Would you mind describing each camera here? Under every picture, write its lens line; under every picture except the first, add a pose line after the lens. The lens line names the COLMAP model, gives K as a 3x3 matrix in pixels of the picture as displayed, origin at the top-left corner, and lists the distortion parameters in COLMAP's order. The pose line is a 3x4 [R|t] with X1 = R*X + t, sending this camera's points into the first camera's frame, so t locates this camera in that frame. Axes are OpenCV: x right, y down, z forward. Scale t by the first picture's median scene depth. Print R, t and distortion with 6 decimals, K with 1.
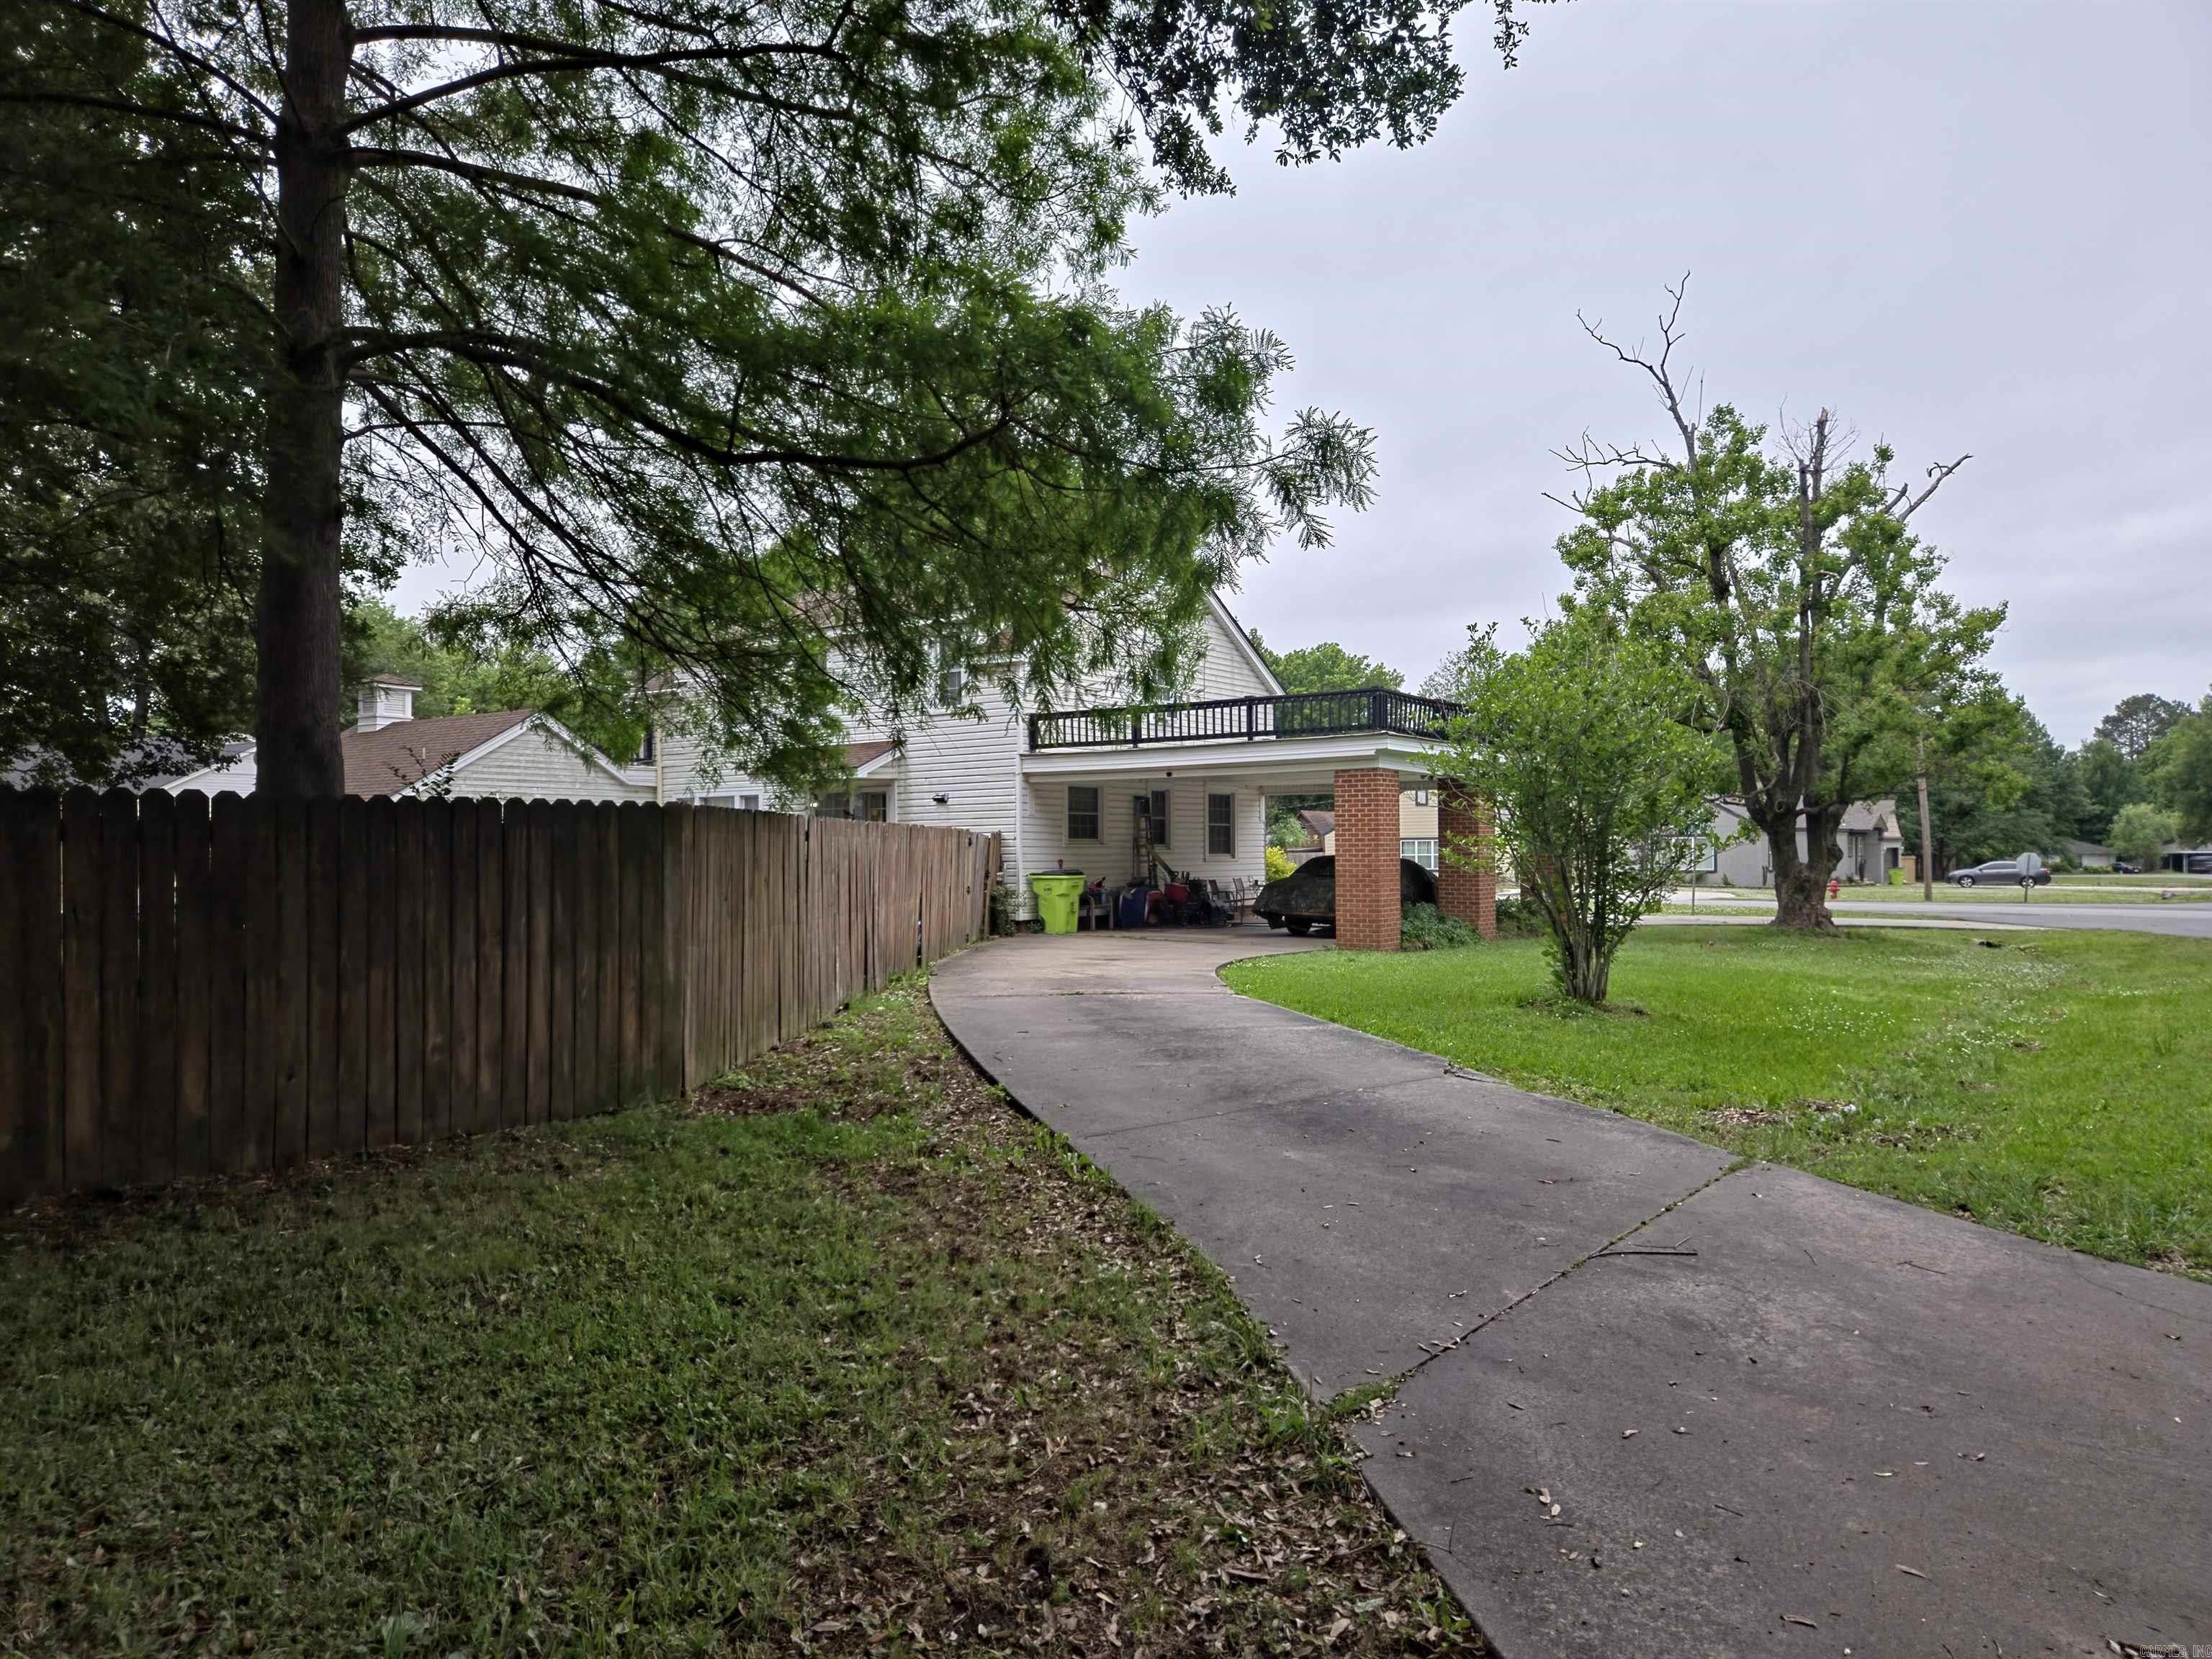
lens RADIAL K [[1481.4, 0, 1102.5], [0, 1481.4, 843.2], [0, 0, 1]] dist [0.076470, -0.076334]
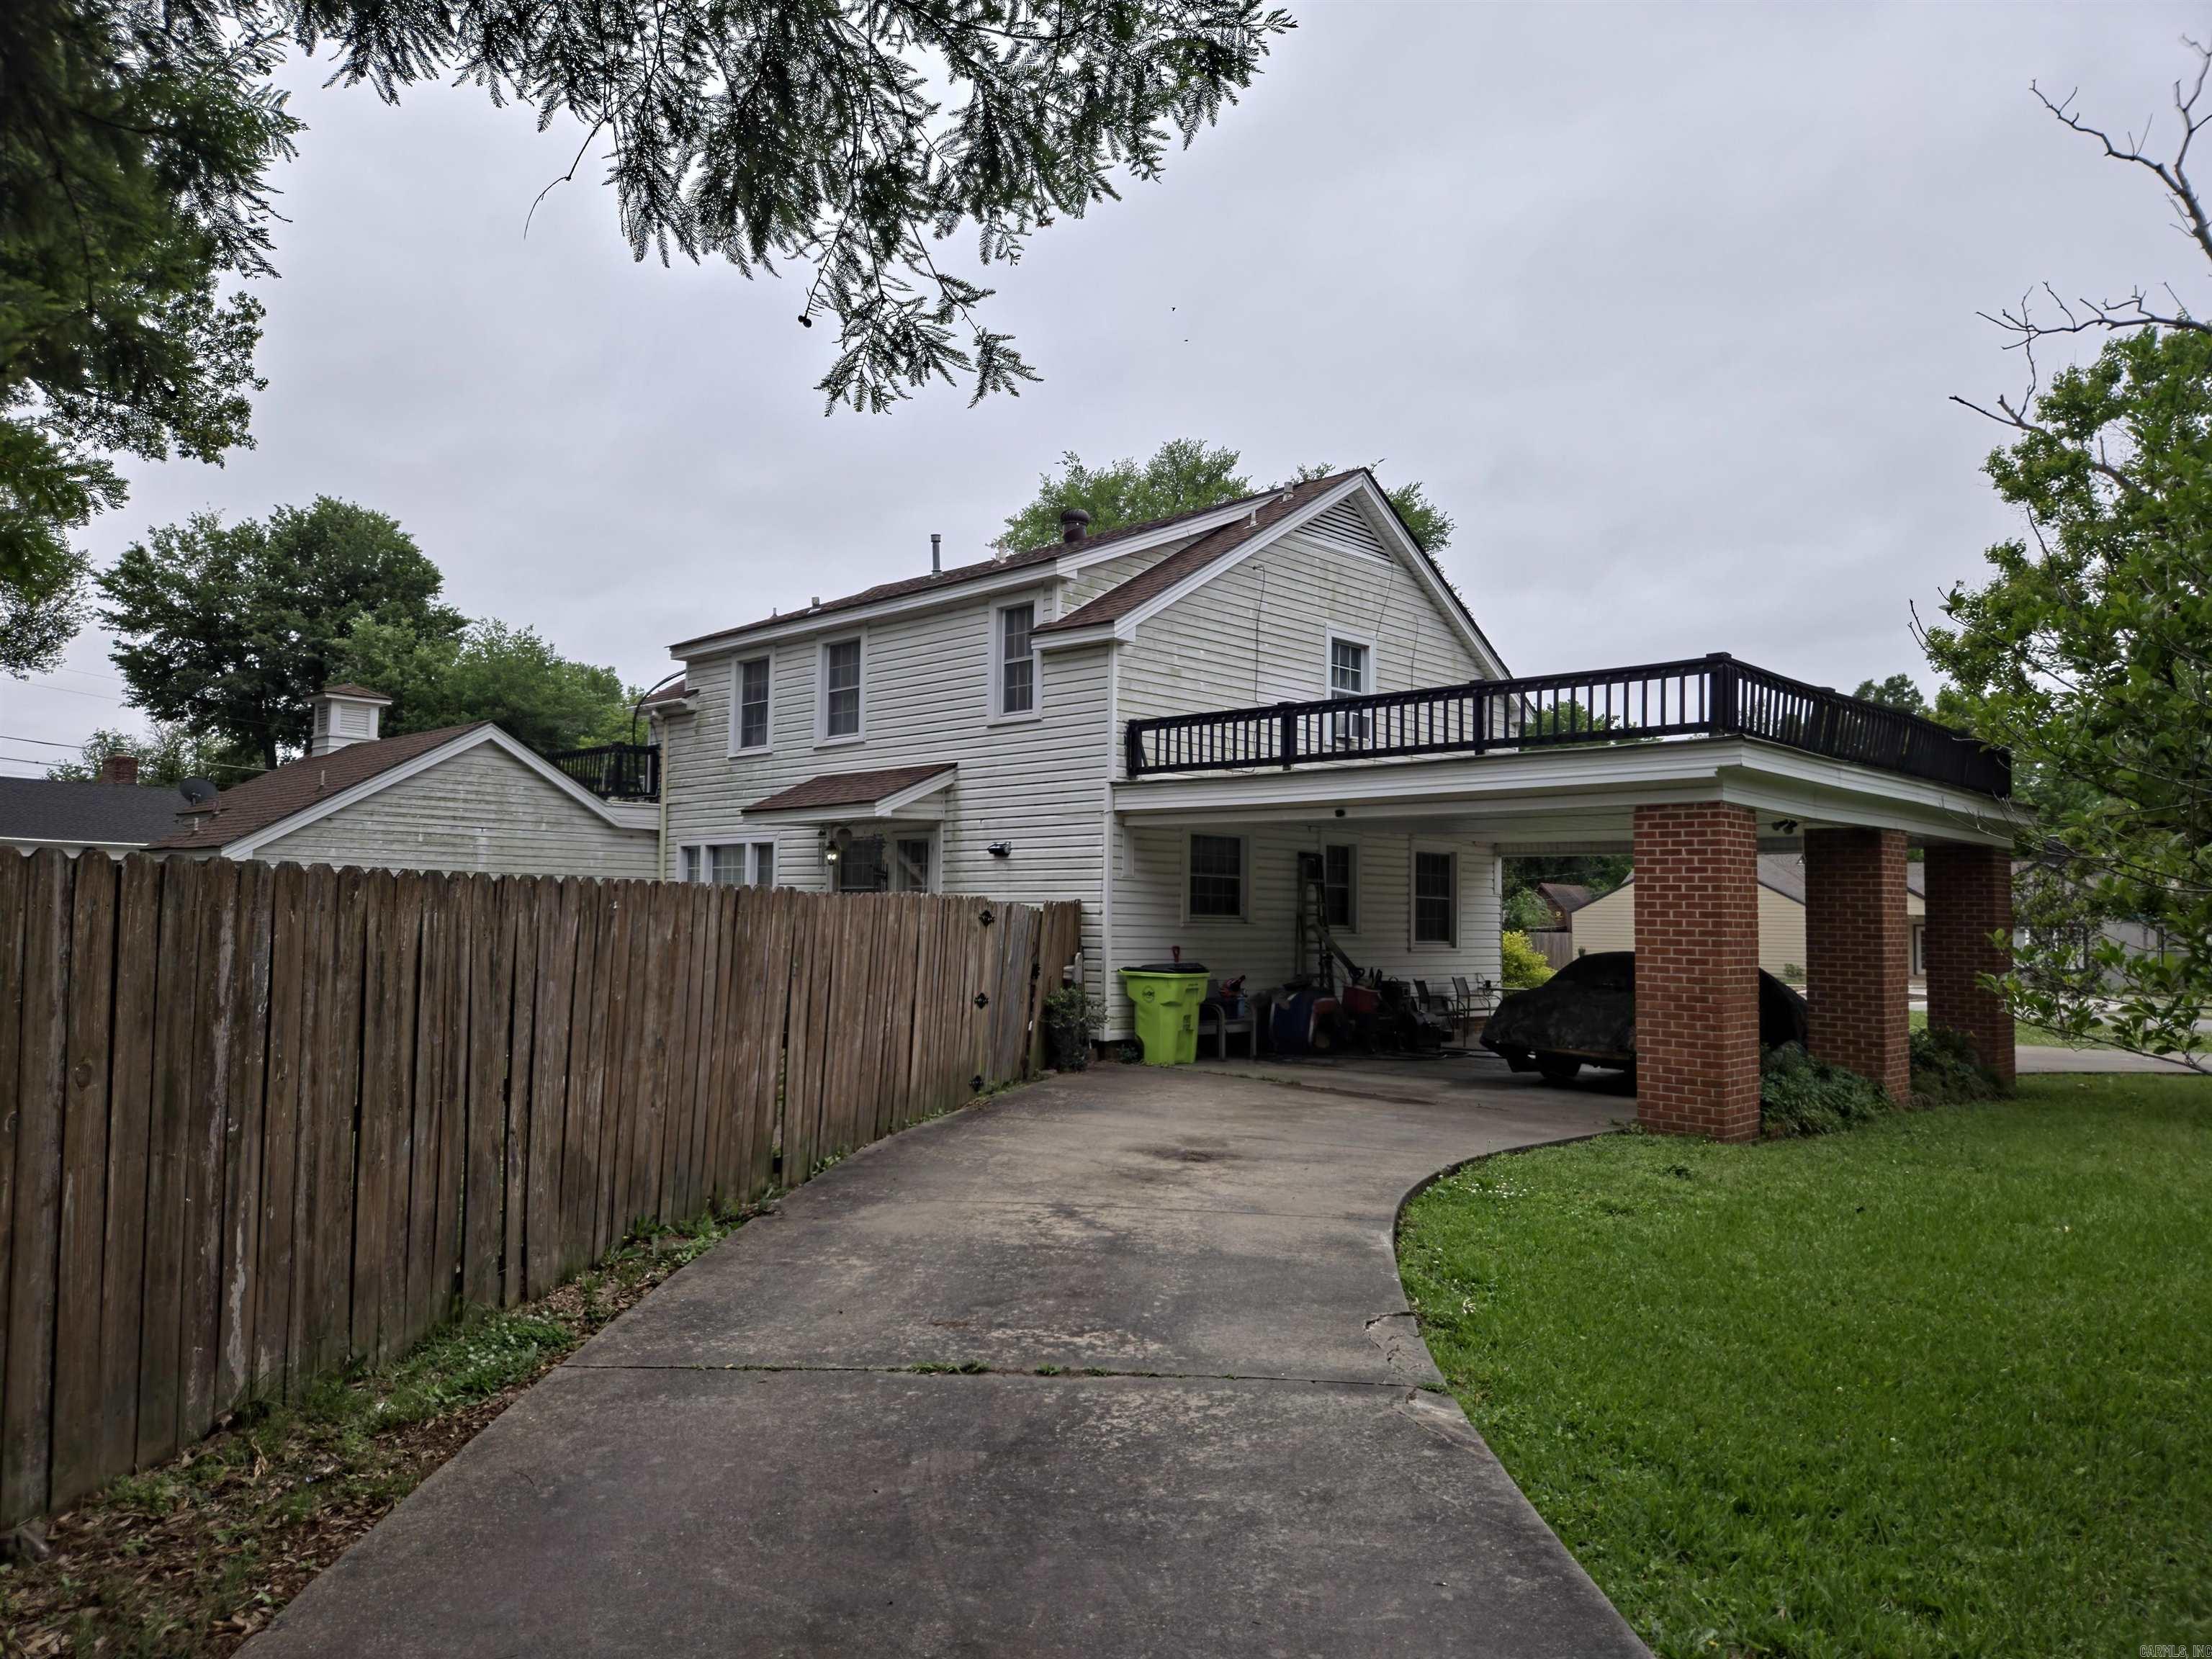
lens RADIAL K [[1479.9, 0, 1096.5], [0, 1479.9, 830.4], [0, 0, 1]] dist [0.067088, -0.063870]
pose [[0.988019, 0.015214, -0.153577, 0.035788], [-0.023448, 0.998375, -0.051943, -0.005157], [0.152538, 0.054922, 0.986770, 0.350505]]
